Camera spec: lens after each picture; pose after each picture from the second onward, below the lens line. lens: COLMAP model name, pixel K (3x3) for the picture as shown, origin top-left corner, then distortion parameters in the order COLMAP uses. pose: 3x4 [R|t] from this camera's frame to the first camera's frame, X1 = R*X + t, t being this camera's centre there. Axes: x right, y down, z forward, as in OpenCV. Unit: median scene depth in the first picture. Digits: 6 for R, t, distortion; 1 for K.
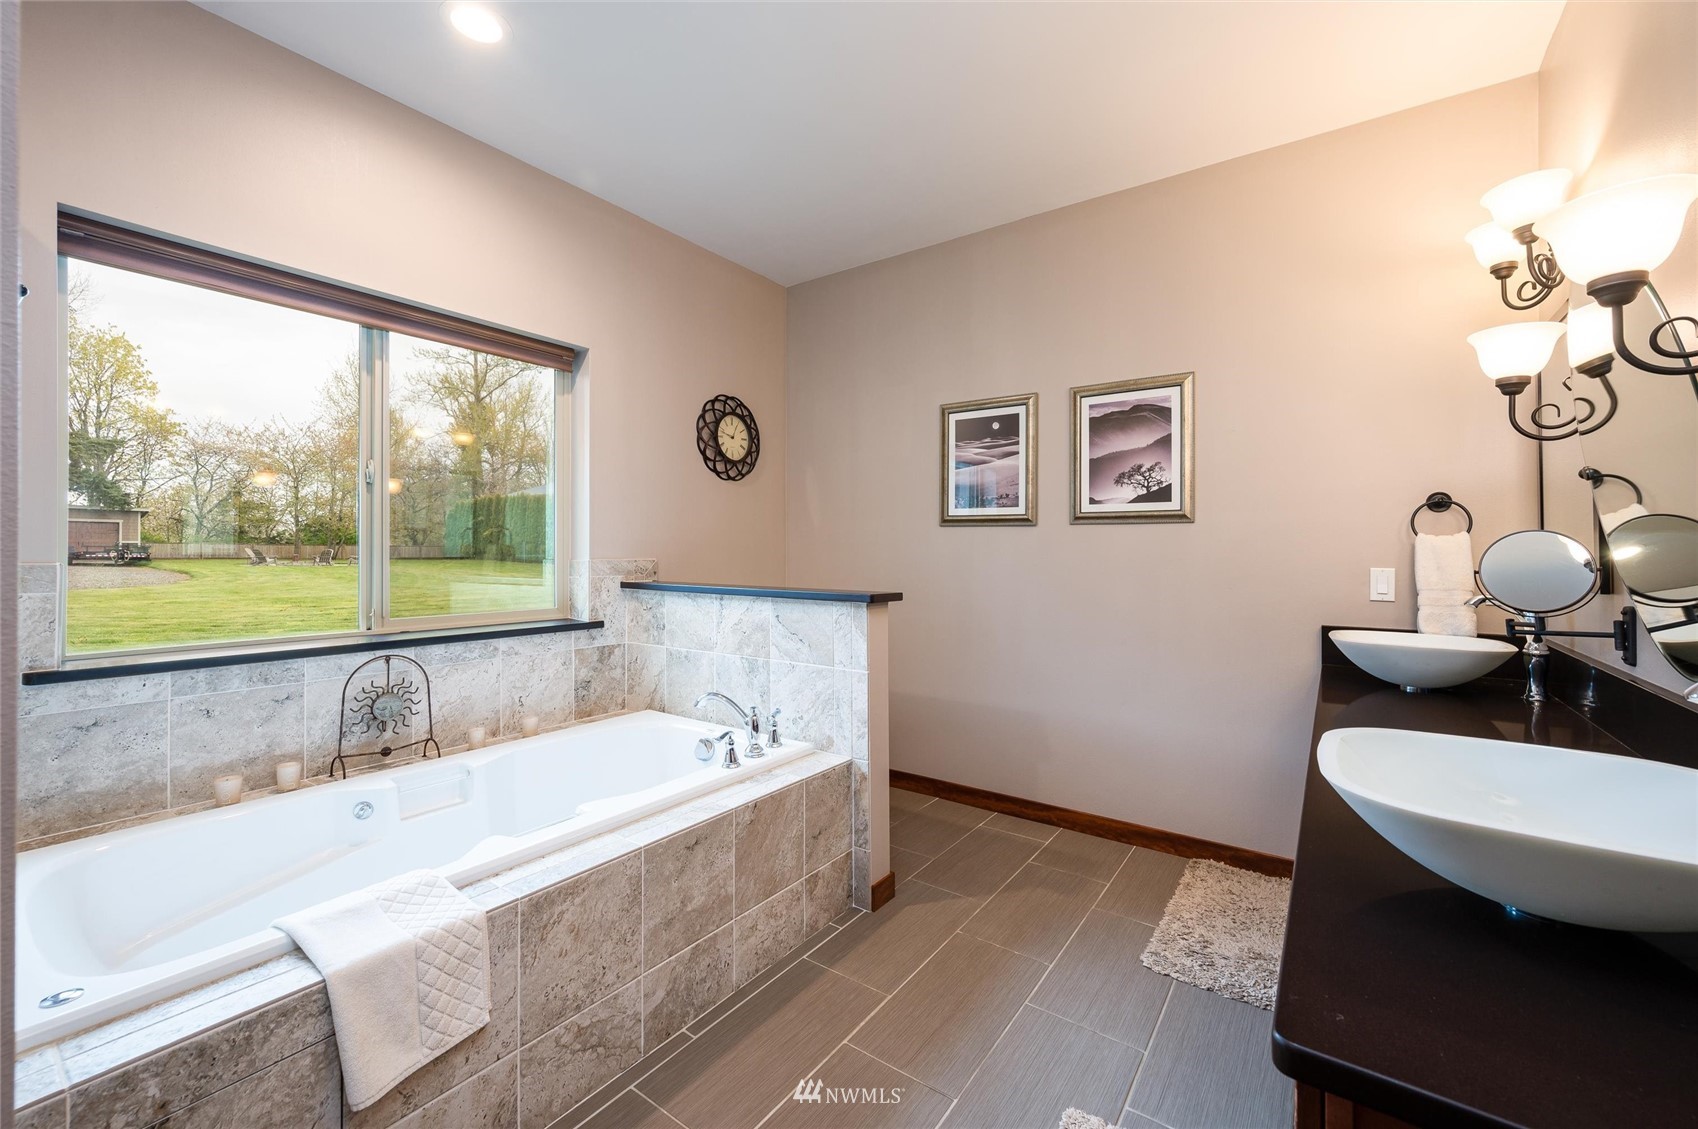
lens RADIAL K [[697.0, 0, 846.0], [0, 697.0, 555.5], [0, 0, 1]] dist [-0.000445, -0.000159]
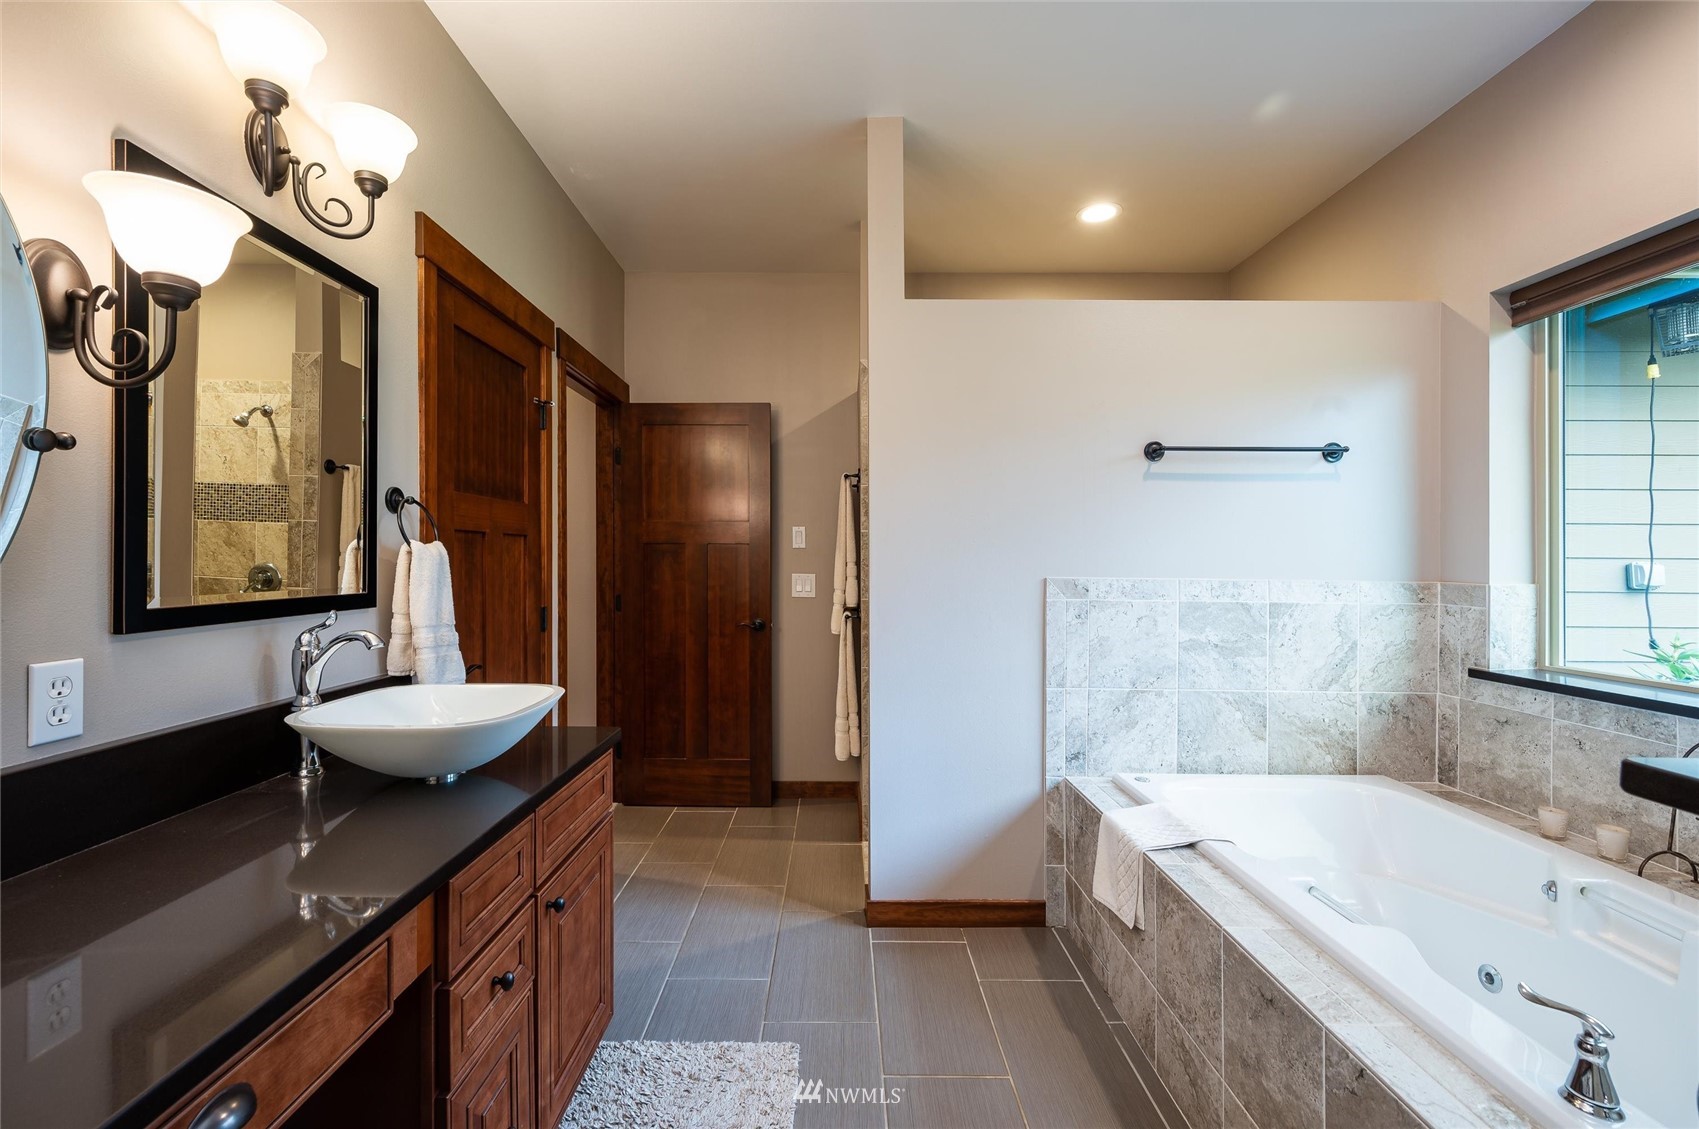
lens RADIAL K [[697.4, 0, 846.5], [0, 697.4, 555.5], [0, 0, 1]] dist [-0.000445, -0.000159]
pose [[-0.807847, -0.016658, -0.589157, 0.500420], [-0.015809, 0.999853, -0.006594, -0.013948], [0.589180, 0.003987, -0.807992, 1.229307]]
